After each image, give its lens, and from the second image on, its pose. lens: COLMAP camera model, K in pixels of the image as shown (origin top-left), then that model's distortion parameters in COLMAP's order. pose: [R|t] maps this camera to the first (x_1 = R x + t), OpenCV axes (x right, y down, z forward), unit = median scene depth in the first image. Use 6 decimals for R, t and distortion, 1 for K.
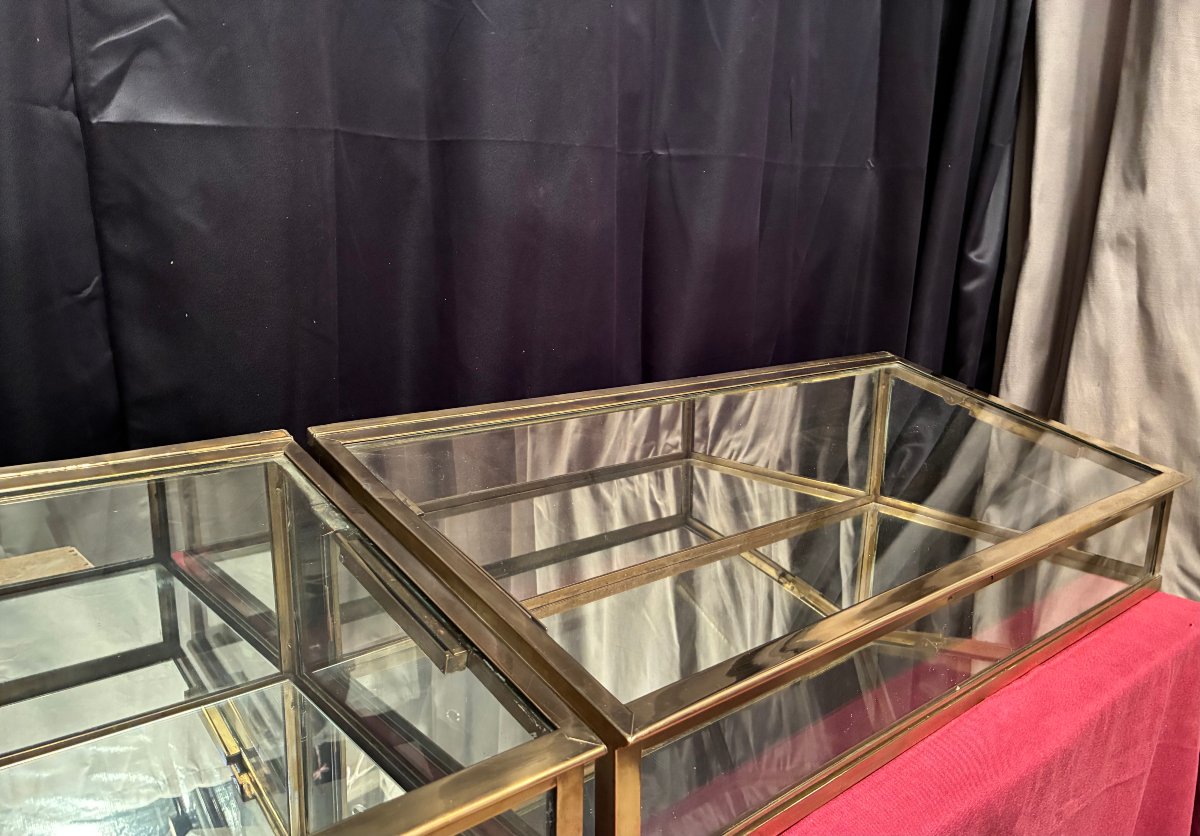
lens RADIAL K [[913.8, 0, 620.0], [0, 913.8, 419.6], [0, 0, 1]] dist [0.018754, 0.001974]
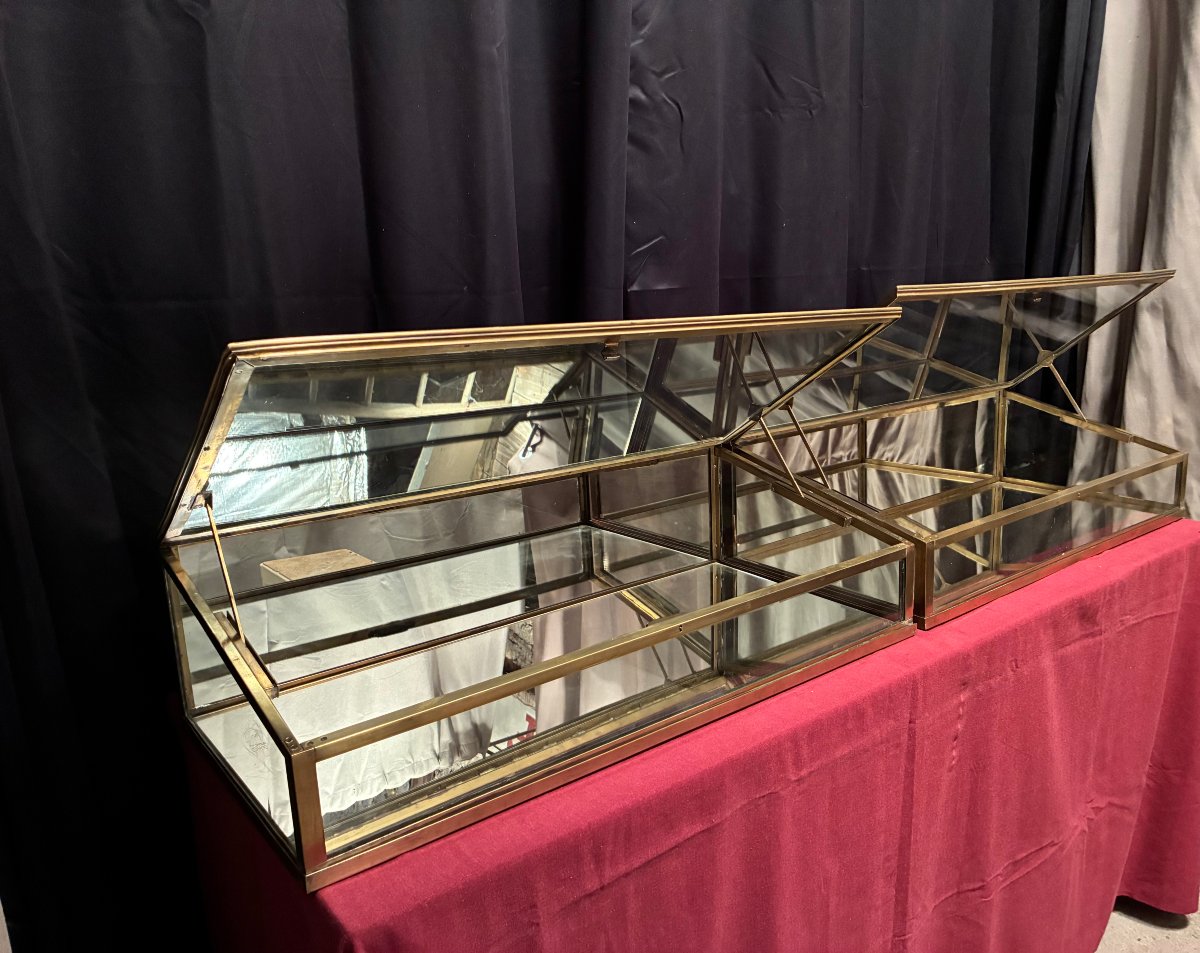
lens RADIAL K [[917.6, 0, 634.6], [0, 917.6, 457.4], [0, 0, 1]] dist [0.012161, 0.005153]
pose [[0.997236, -0.042980, -0.060600, -0.243263], [0.042429, 0.999046, -0.010350, 0.042326], [0.060987, 0.007750, 0.998108, -0.589921]]
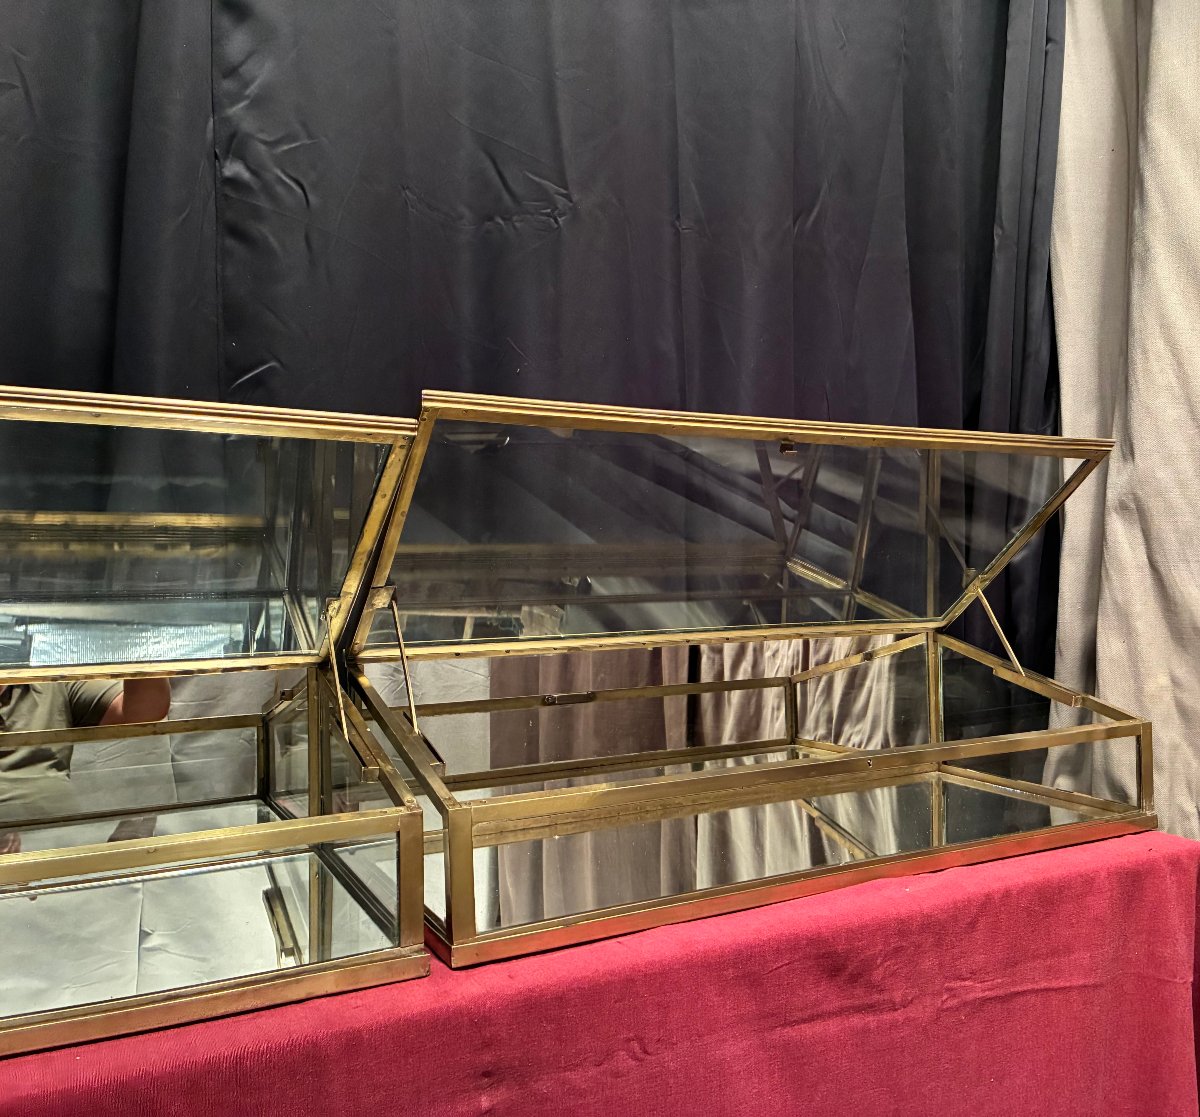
lens RADIAL K [[1081.5, 0, 744.5], [0, 1081.5, 559.7], [0, 0, 1]] dist [0.013632, 0.016708]
pose [[0.983723, -0.034483, -0.176353, 0.297545], [-0.005033, 0.975742, -0.218865, 0.130345], [0.179622, 0.216191, 0.959686, -0.248232]]
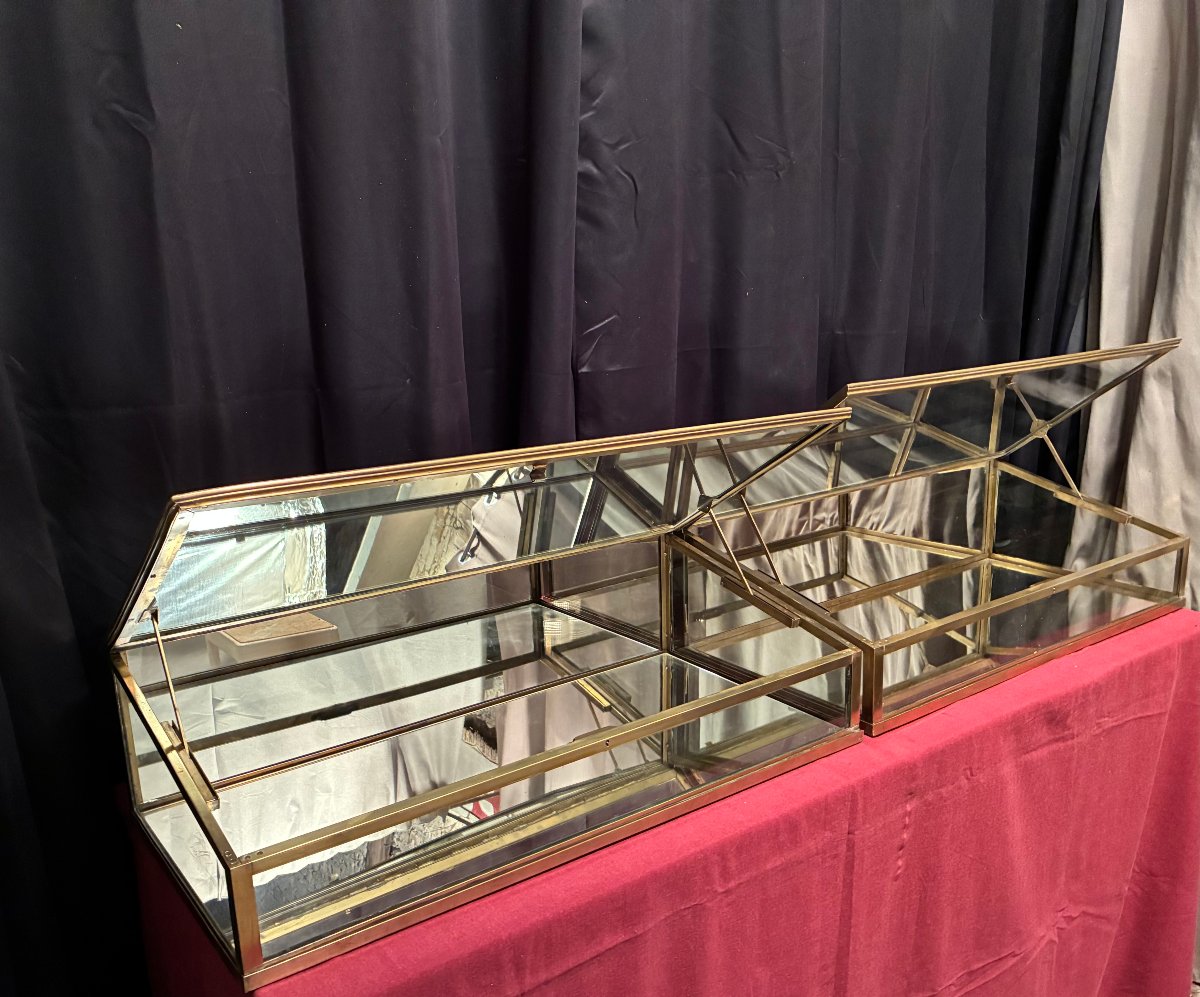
lens RADIAL K [[1041.8, 0, 556.3], [0, 1041.8, 518.4], [0, 0, 1]] dist [0.007507, 0.016825]
pose [[0.991946, -0.027431, -0.123658, -0.187339], [0.030981, 0.999158, 0.026880, -0.035002], [0.122816, -0.030495, 0.991961, -0.694788]]
